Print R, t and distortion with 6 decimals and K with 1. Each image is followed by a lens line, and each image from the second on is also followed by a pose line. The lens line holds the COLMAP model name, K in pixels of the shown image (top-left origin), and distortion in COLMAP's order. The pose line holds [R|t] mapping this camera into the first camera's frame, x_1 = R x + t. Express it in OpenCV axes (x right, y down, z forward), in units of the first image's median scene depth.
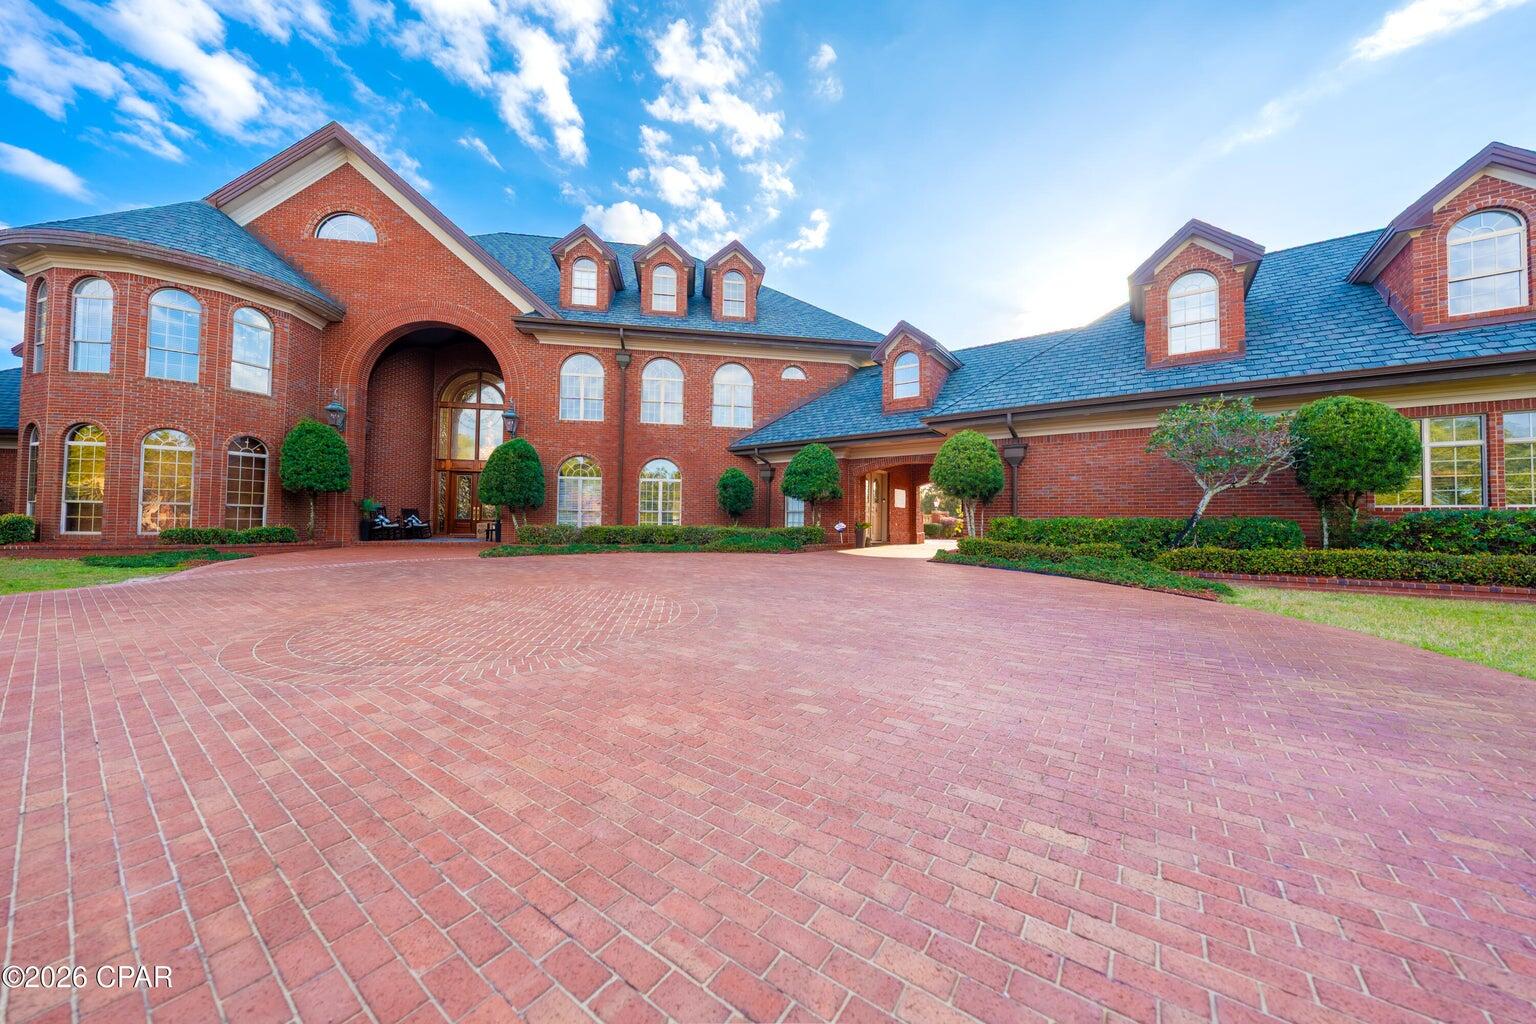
lens RADIAL K [[523.1, 0, 771.9], [0, 523.1, 509.6], [0, 0, 1]] dist [-0.002495, -0.000105]
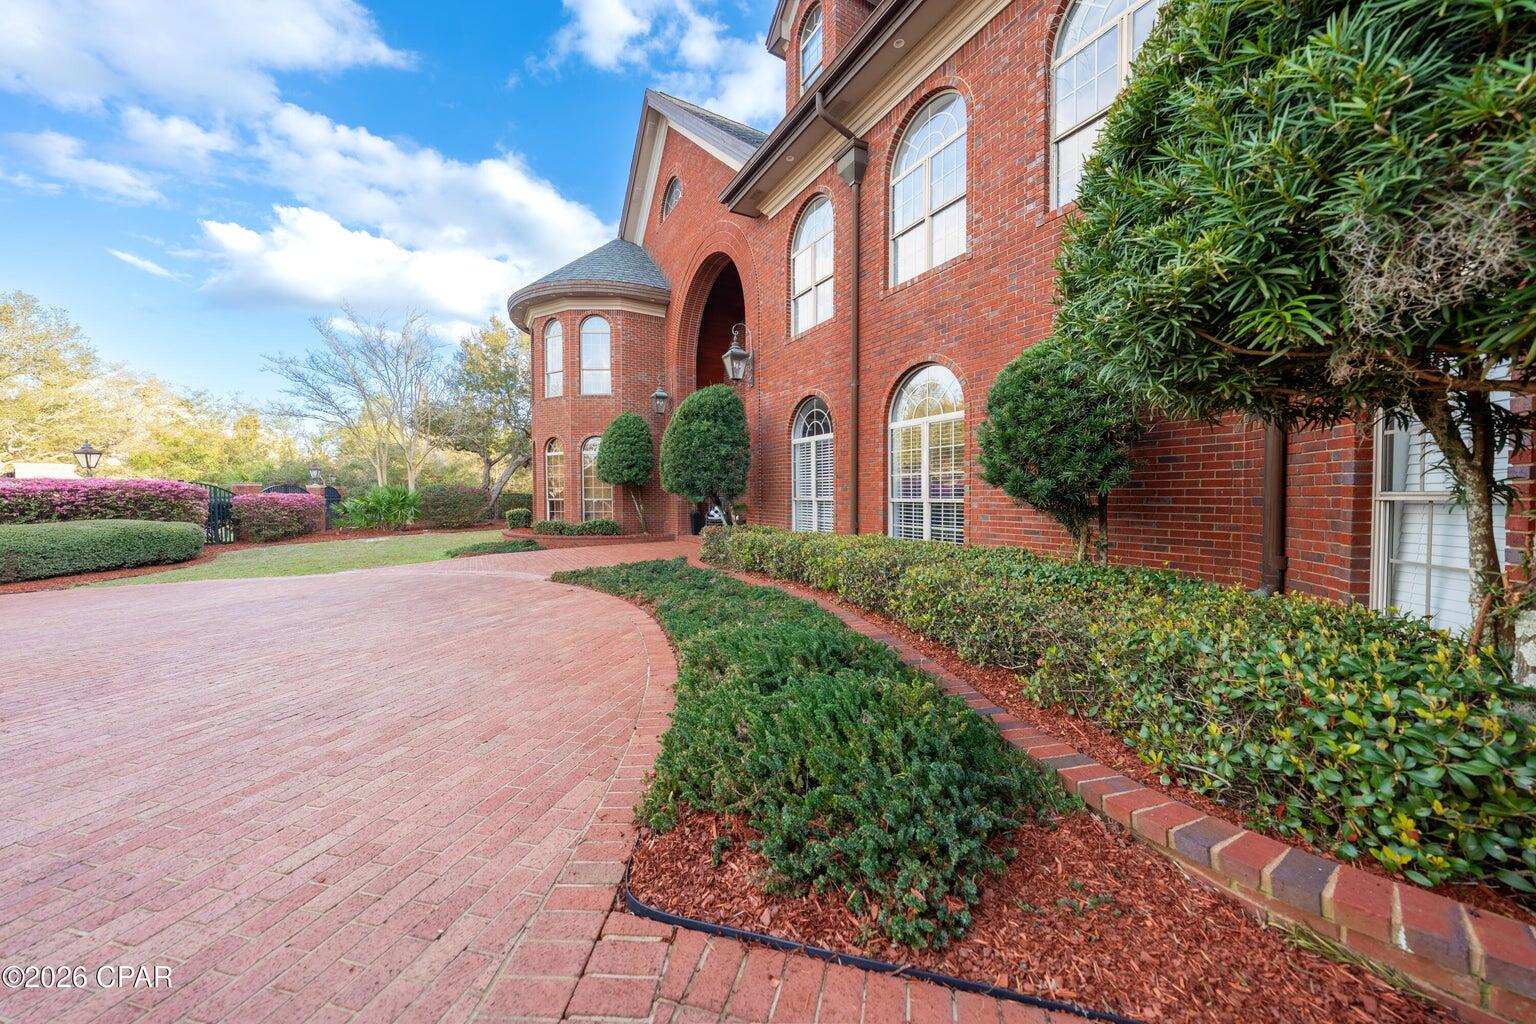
lens RADIAL K [[523.0, 0, 768.0], [0, 523.0, 512.0], [0, 0, 1]] dist [-0.009993, -0.000017]
pose [[0.351291, 0.016706, -0.936117, 0.118060], [0.027936, 0.999209, 0.028315, -0.002458], [0.935849, -0.036098, 0.350547, 0.786596]]
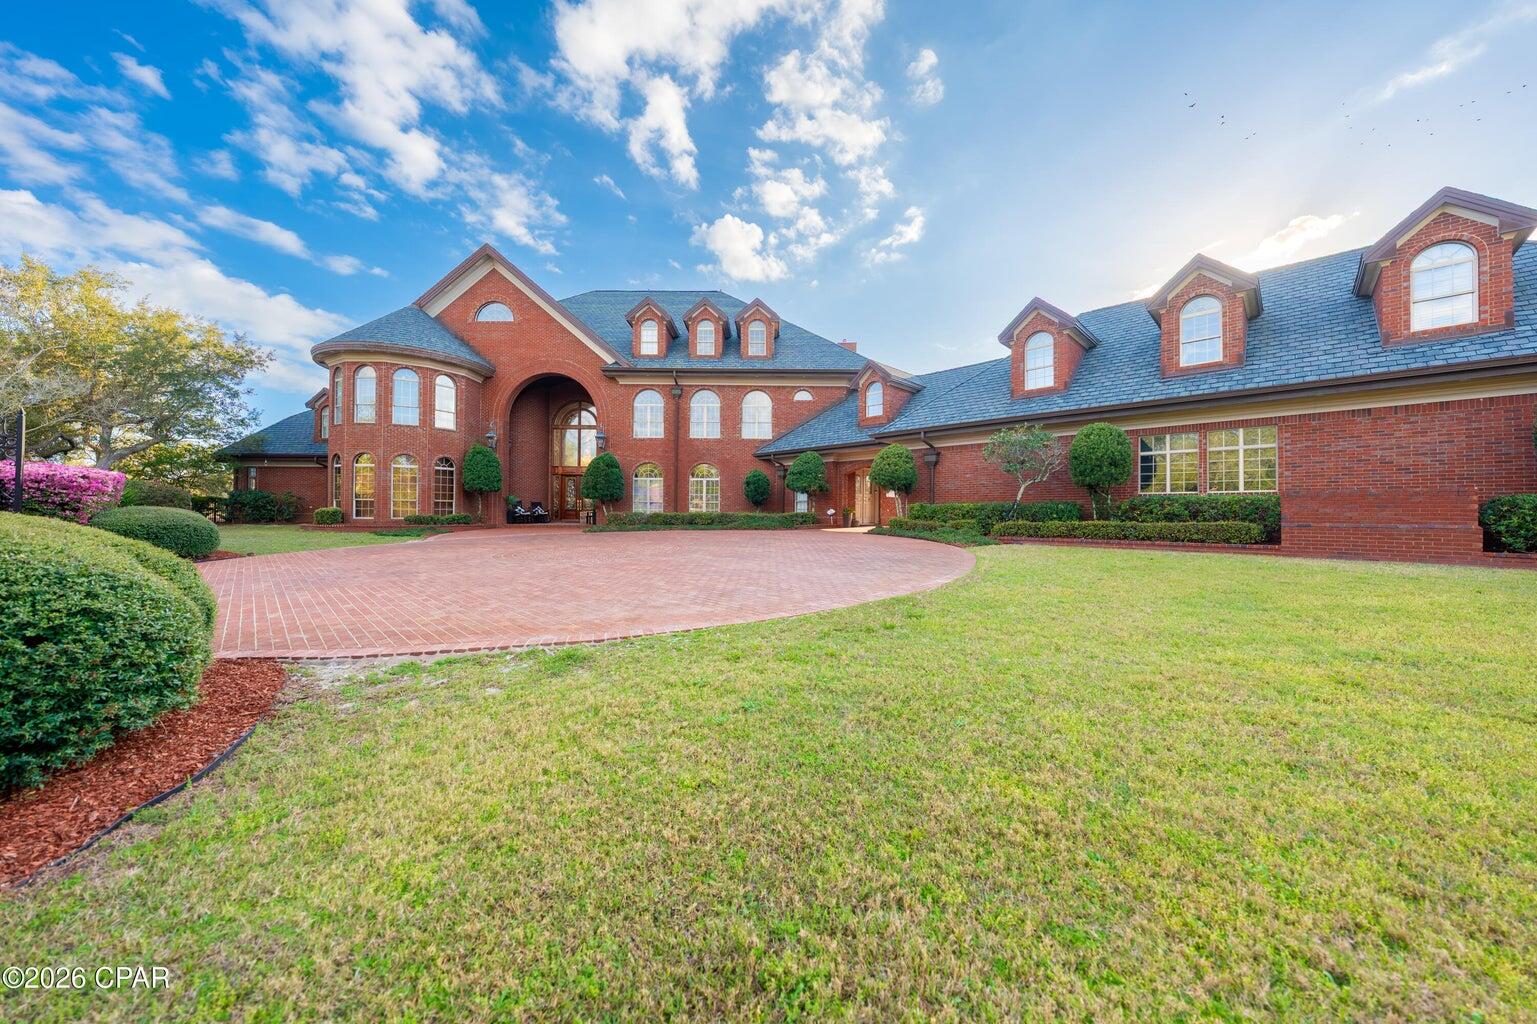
lens RADIAL K [[523.5, 0, 772.4], [0, 523.5, 509.6], [0, 0, 1]] dist [-0.002495, -0.000105]
pose [[0.987956, -0.007958, -0.154532, 0.182348], [0.010734, 0.999795, 0.017140, 0.001742], [0.154364, -0.018592, 0.987839, -0.343973]]
